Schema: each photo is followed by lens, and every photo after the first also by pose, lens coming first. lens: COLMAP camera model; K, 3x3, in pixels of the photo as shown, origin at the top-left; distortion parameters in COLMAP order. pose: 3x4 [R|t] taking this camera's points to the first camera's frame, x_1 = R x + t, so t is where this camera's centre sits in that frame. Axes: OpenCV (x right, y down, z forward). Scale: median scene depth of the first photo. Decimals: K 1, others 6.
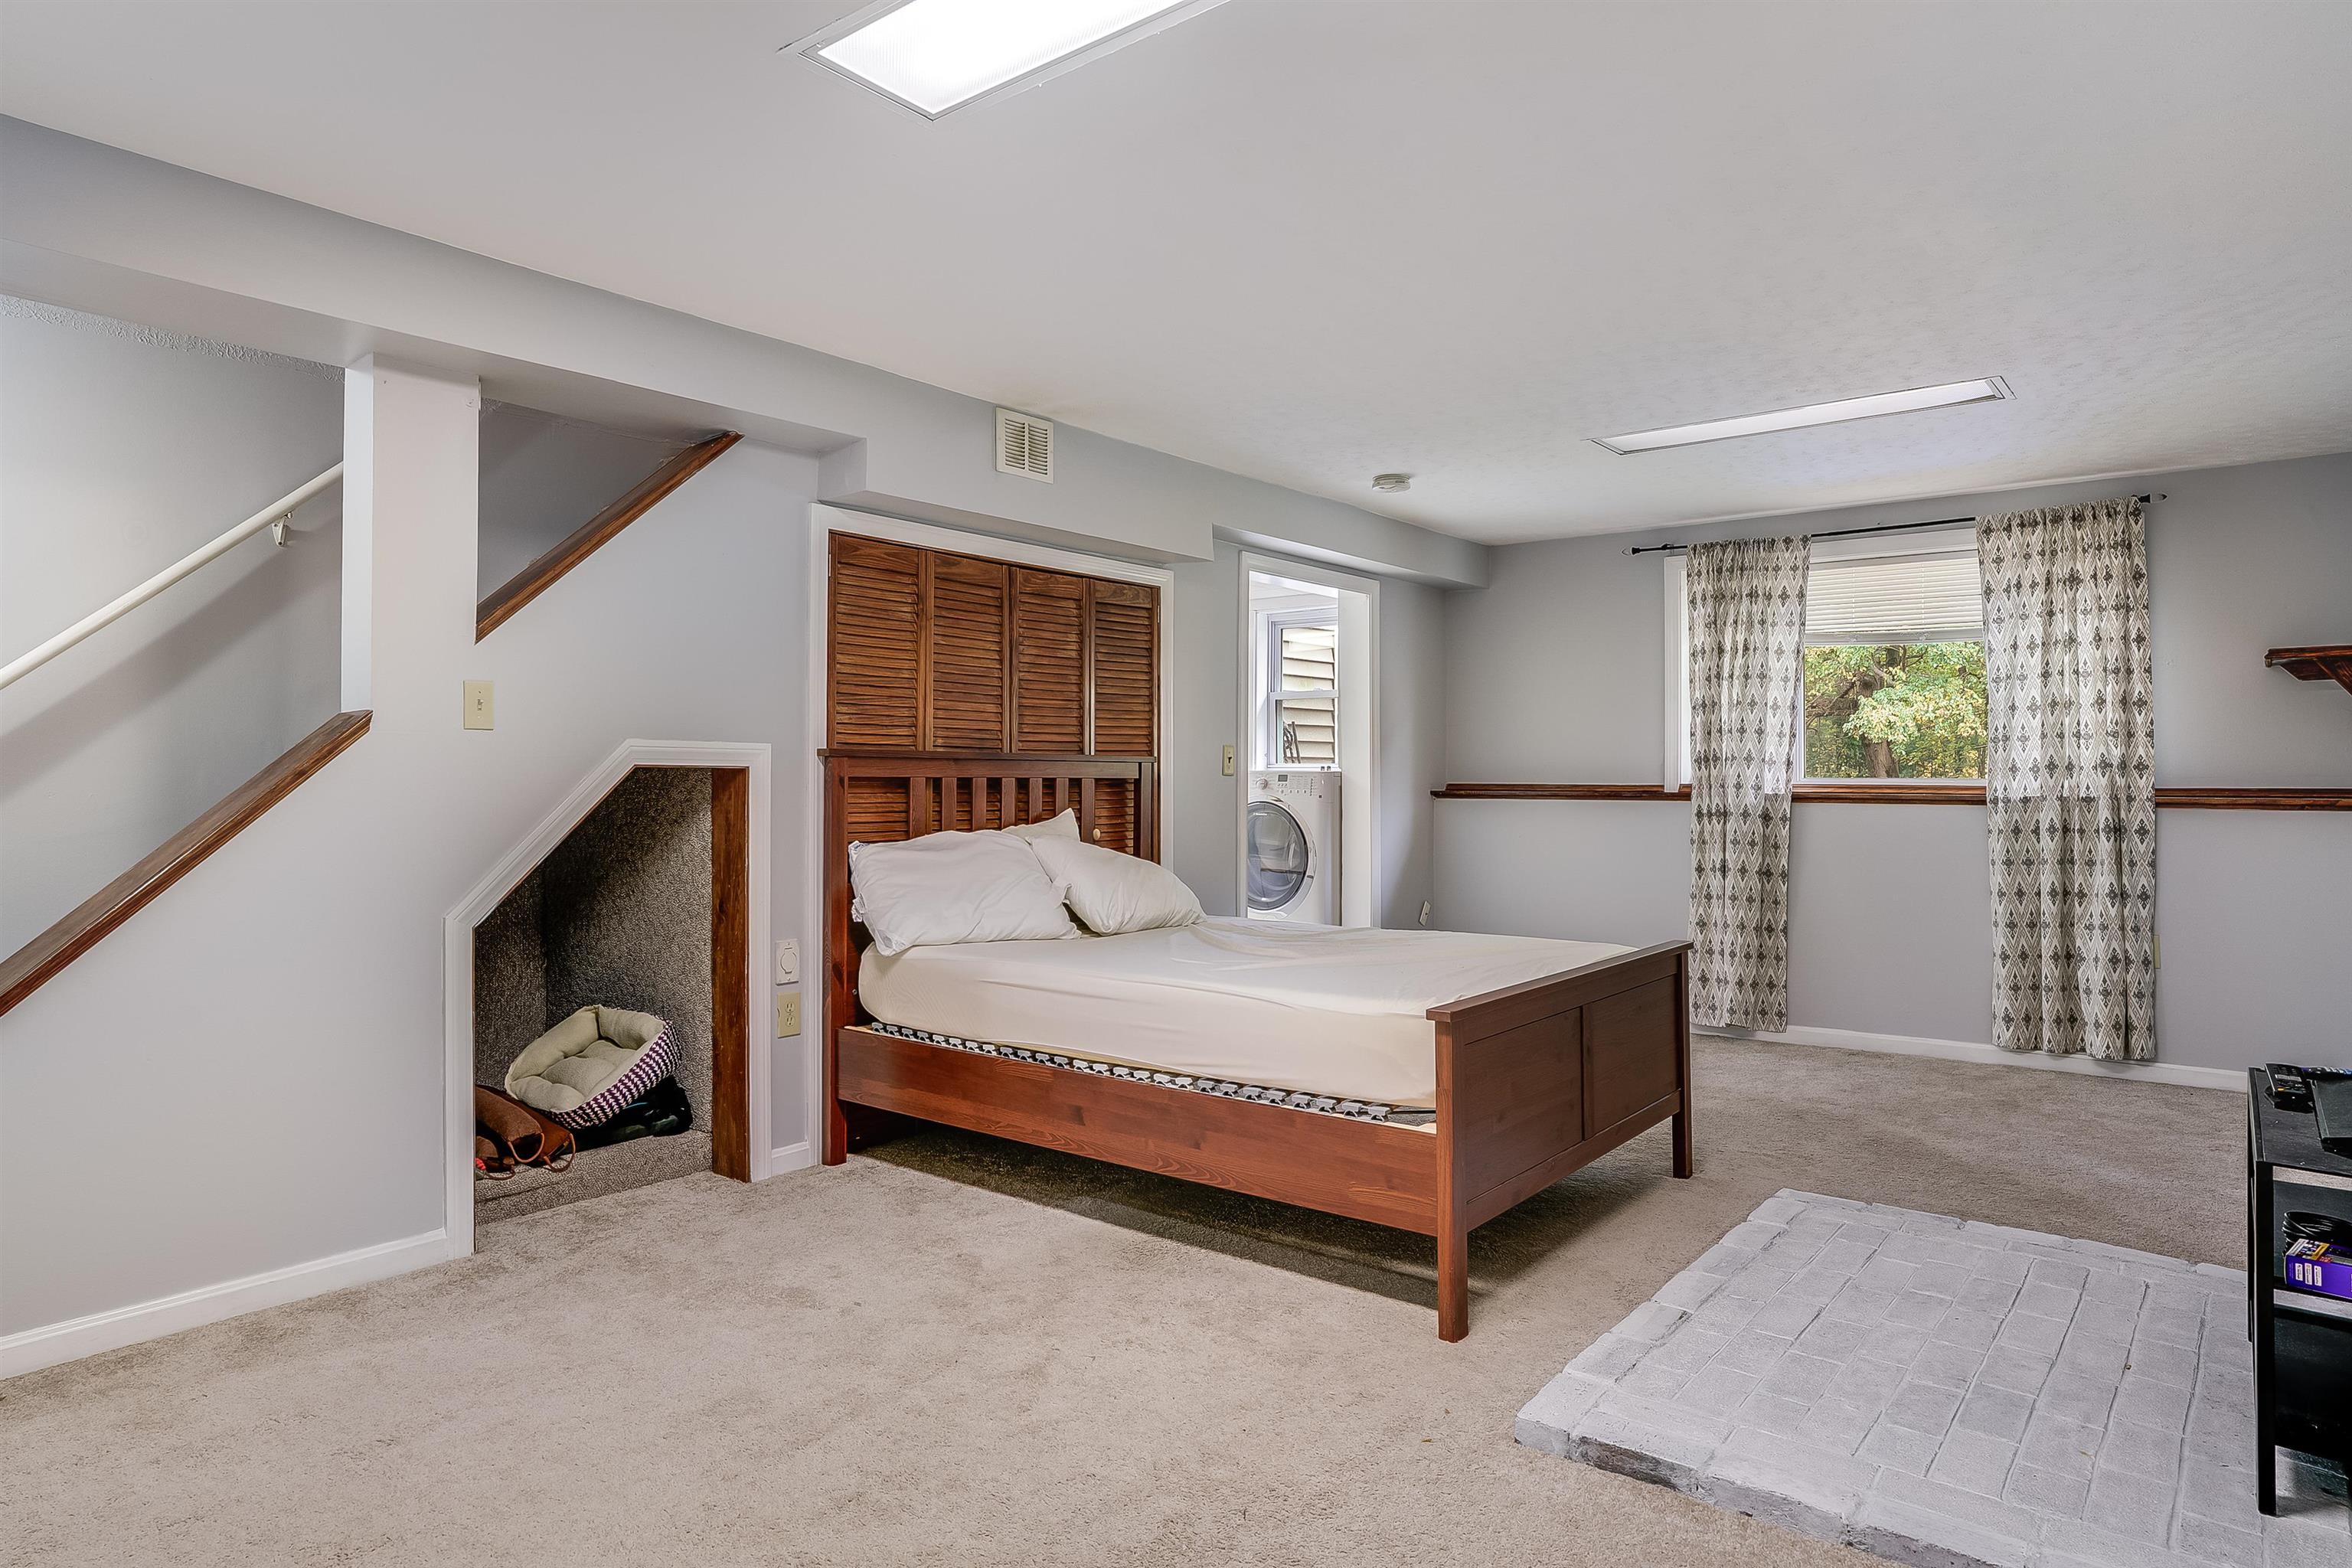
lens RADIAL K [[1458.3, 0, 1175.7], [0, 1458.3, 746.2], [0, 0, 1]] dist [-0.030713, 0.038378]
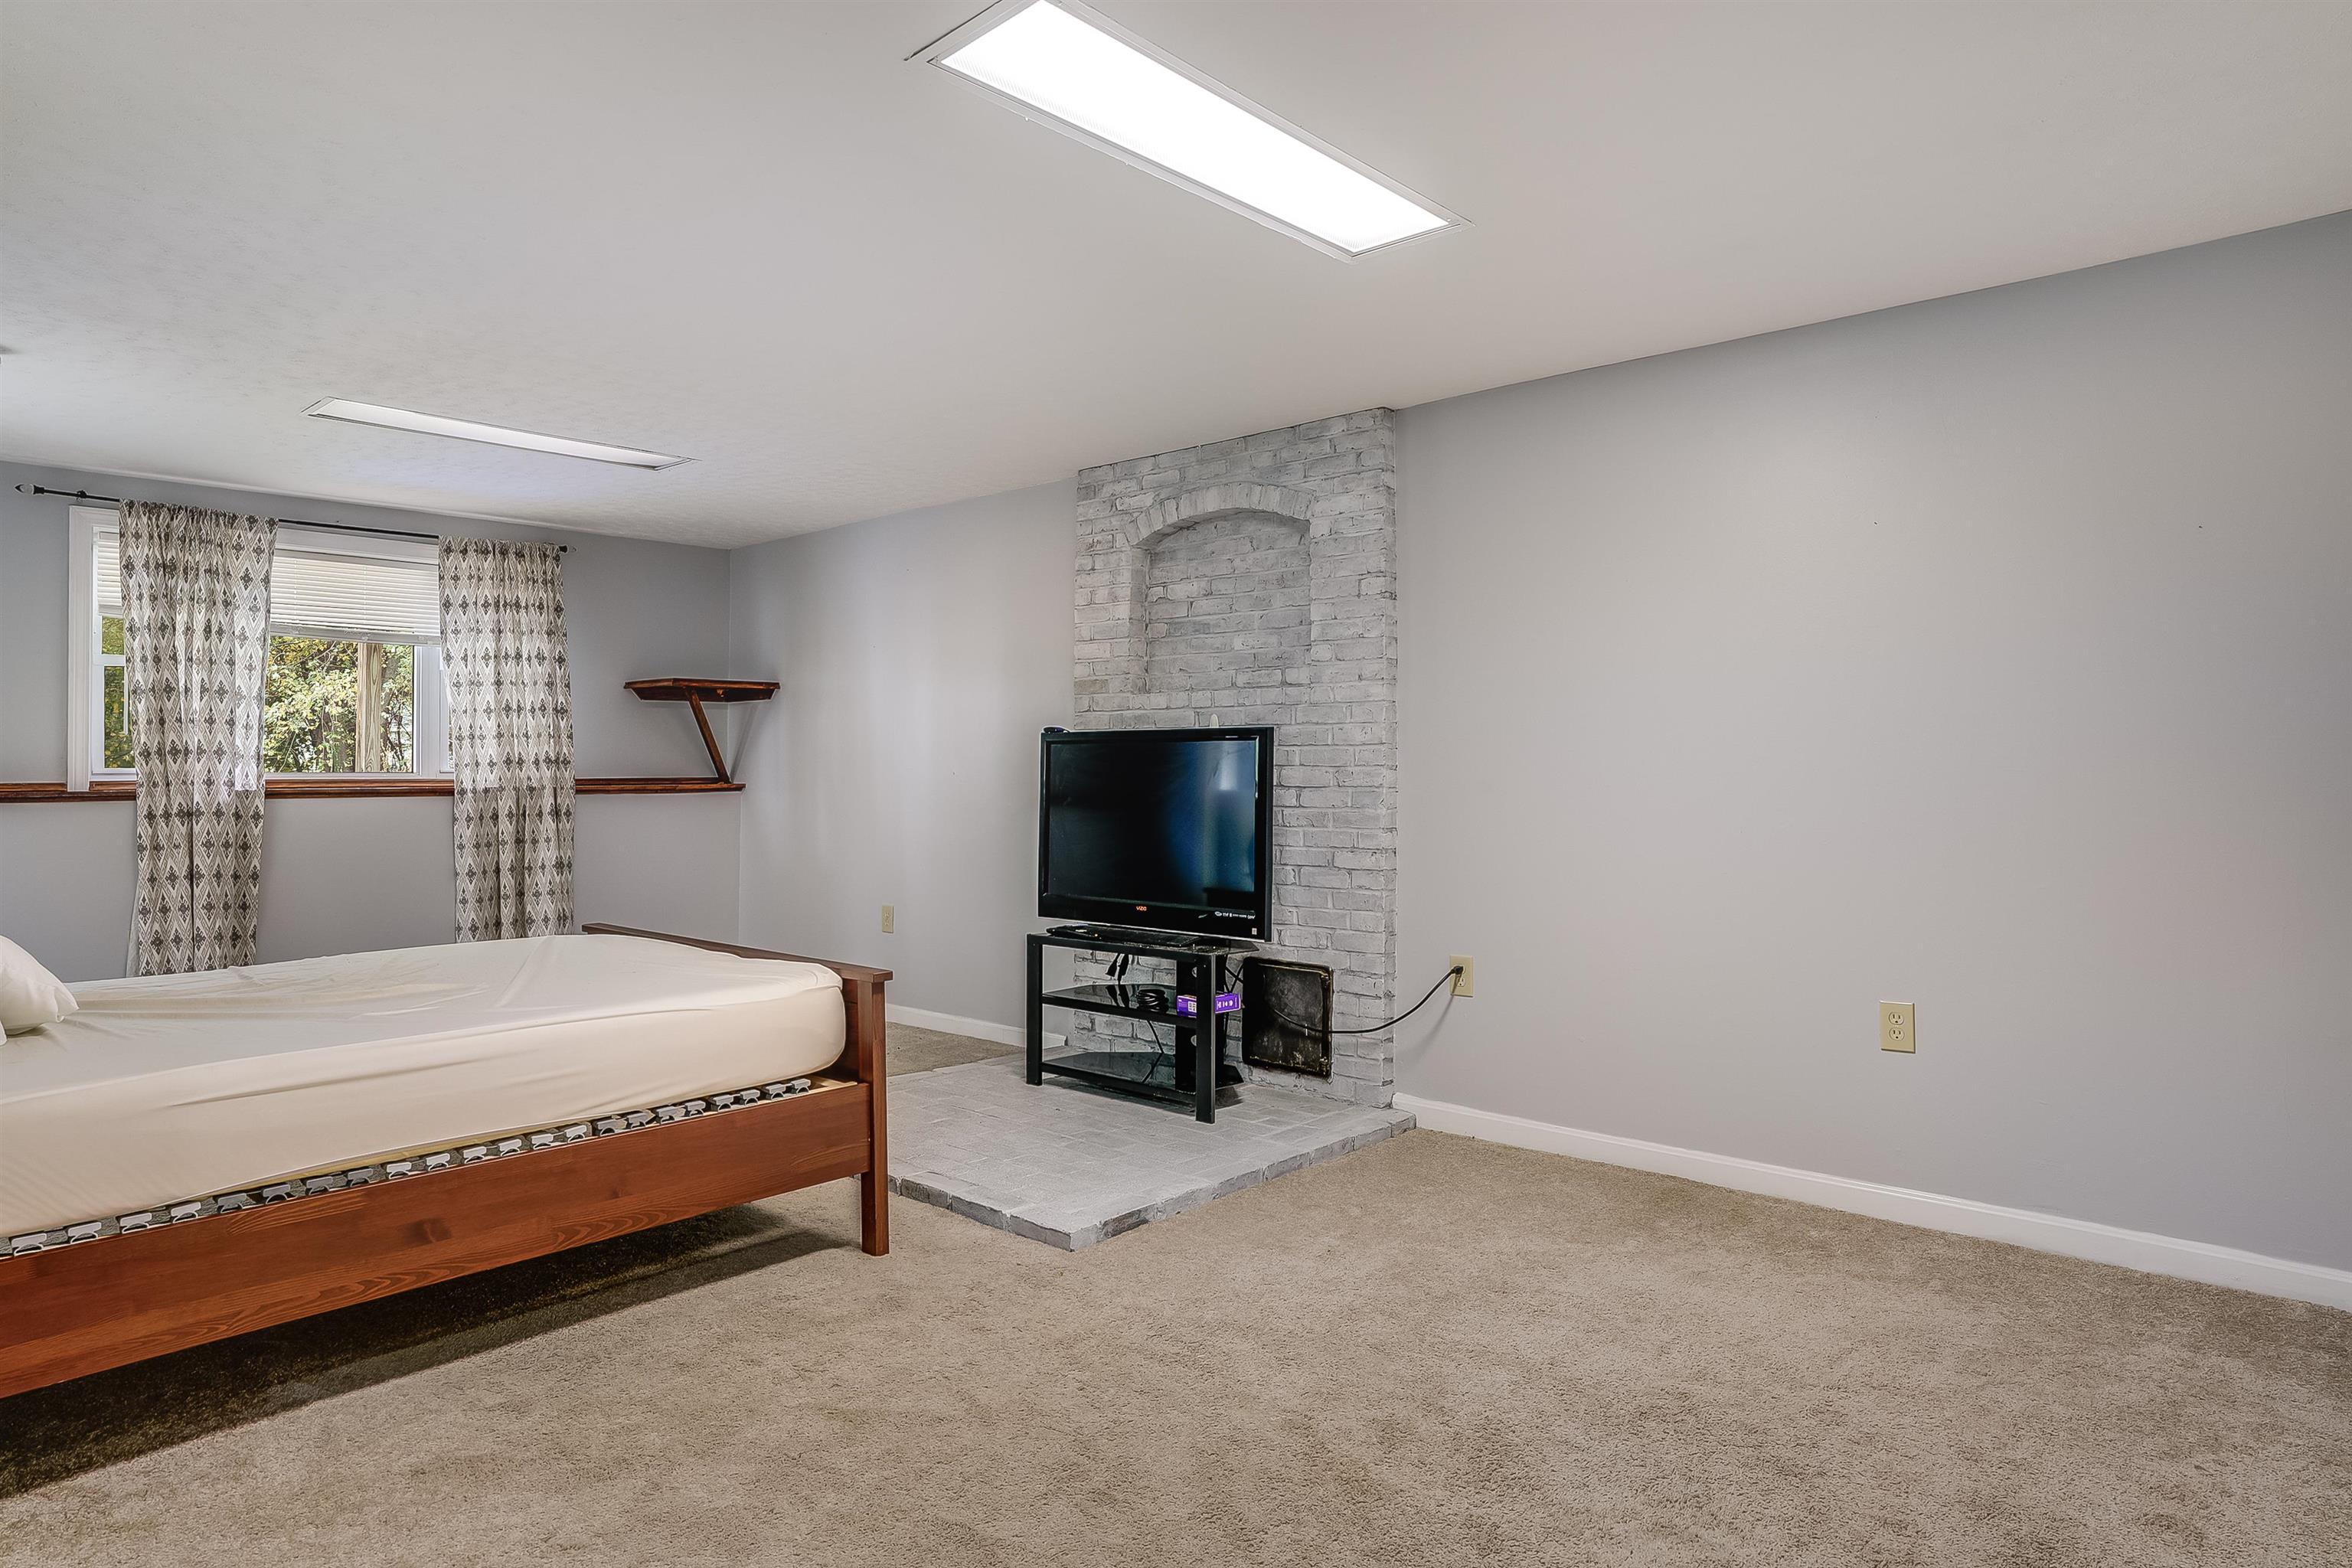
lens RADIAL K [[1458.3, 0, 1175.7], [0, 1458.3, 746.2], [0, 0, 1]] dist [-0.030713, 0.038378]
pose [[0.021215, 0.012818, 0.999693, -0.554198], [-0.015803, 0.999797, -0.012484, 0.007450], [-0.999650, -0.015533, 0.021413, 0.423882]]
